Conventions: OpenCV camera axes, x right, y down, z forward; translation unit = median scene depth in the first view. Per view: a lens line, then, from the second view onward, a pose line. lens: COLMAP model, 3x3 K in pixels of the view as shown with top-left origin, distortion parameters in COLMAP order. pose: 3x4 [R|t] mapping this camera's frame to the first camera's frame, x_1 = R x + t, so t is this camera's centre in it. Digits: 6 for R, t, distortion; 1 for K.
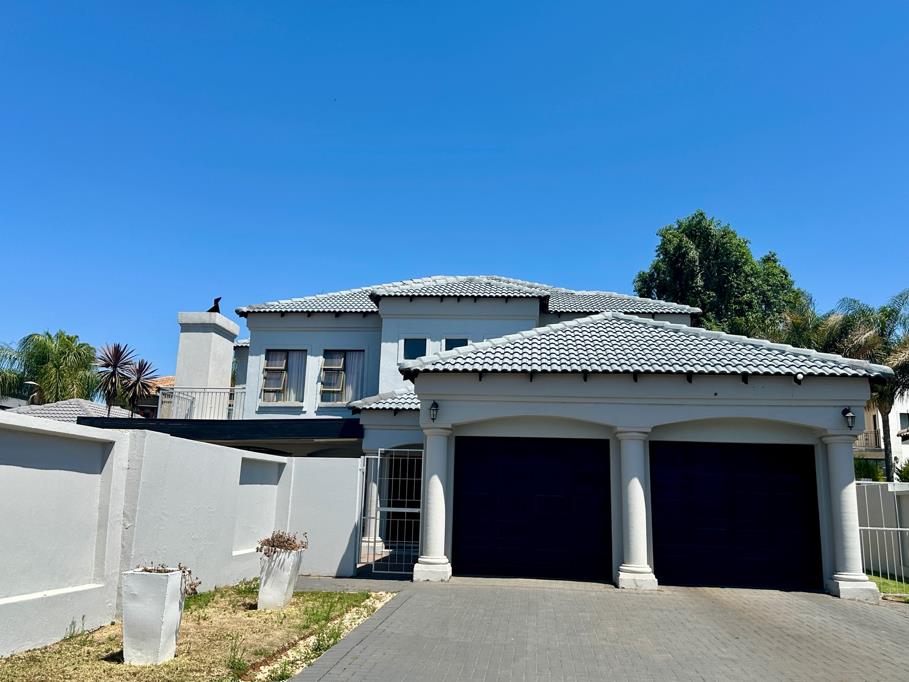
lens RADIAL K [[754.8, 0, 454.5], [0, 754.8, 341.0], [0, 0, 1]] dist [0.035104, -0.007053]
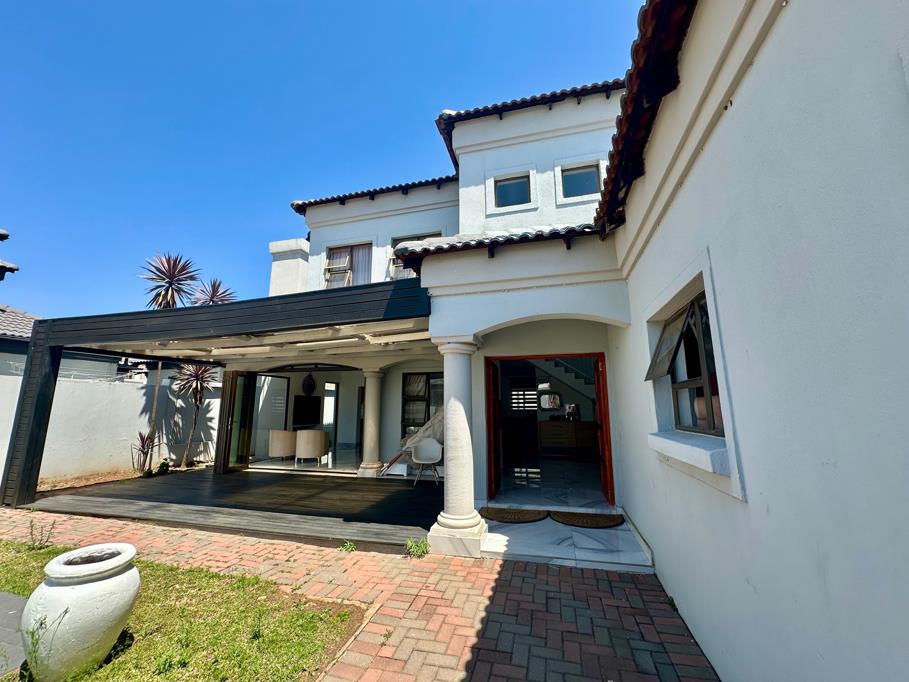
lens RADIAL K [[359.2, 0, 454.5], [0, 359.2, 341.0], [0, 0, 1]] dist [-0.002305, -0.000344]
pose [[0.987380, -0.059528, -0.146755, -0.062799], [0.062948, 0.997840, 0.018773, 0.127308], [0.145320, -0.027774, 0.988995, 0.682096]]
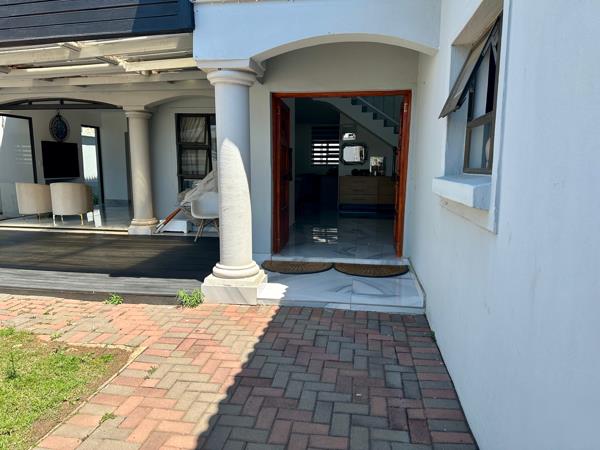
lens RADIAL K [[420.2, 0, 300.0], [0, 420.2, 225.0], [0, 0, 1]] dist [0.074203, -0.110804]
pose [[0.998520, -0.011926, -0.053061, -0.049477], [0.029257, 0.940246, 0.339236, 0.134591], [0.045845, -0.340286, 0.939204, 0.680043]]
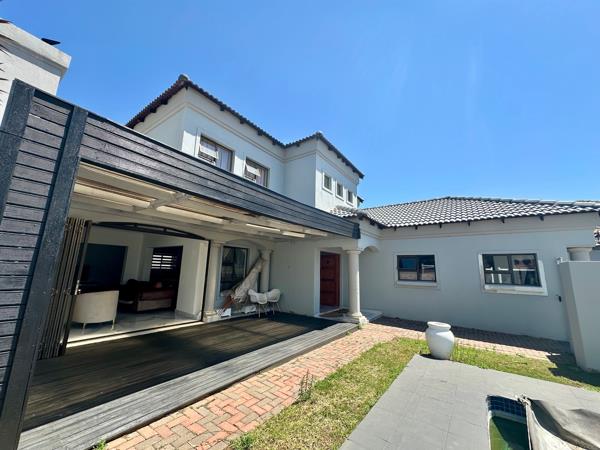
lens RADIAL K [[237.1, 0, 300.0], [0, 237.1, 225.0], [0, 0, 1]] dist [-0.002305, -0.000344]
pose [[0.497384, 0.151821, 0.854142, -0.467972], [-0.196699, 0.978662, -0.059412, 0.132820], [-0.844937, -0.138459, 0.516634, 0.779567]]
